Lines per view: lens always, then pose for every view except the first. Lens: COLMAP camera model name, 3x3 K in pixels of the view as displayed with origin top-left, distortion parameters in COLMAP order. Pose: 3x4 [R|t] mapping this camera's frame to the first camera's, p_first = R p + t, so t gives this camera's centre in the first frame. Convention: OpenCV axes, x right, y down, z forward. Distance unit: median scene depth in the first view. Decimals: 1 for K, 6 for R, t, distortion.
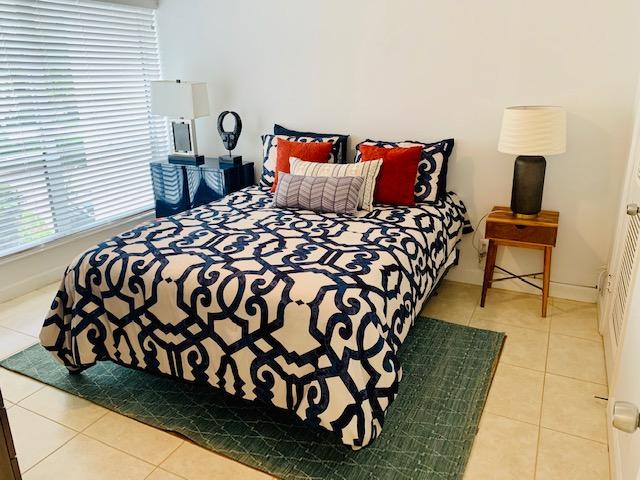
lens RADIAL K [[483.5, 0, 320.0], [0, 483.5, 240.0], [0, 0, 1]] dist [0.061723, -0.108935]
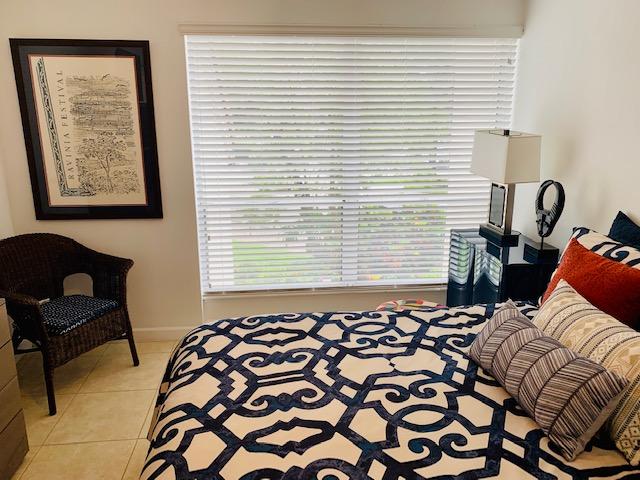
lens RADIAL K [[483.5, 0, 320.0], [0, 483.5, 240.0], [0, 0, 1]] dist [0.061723, -0.108935]
pose [[0.528555, 0.229834, -0.817194, 0.302107], [-0.272684, 0.957603, 0.092954, -0.243260], [0.803911, 0.173704, 0.568818, 0.577316]]
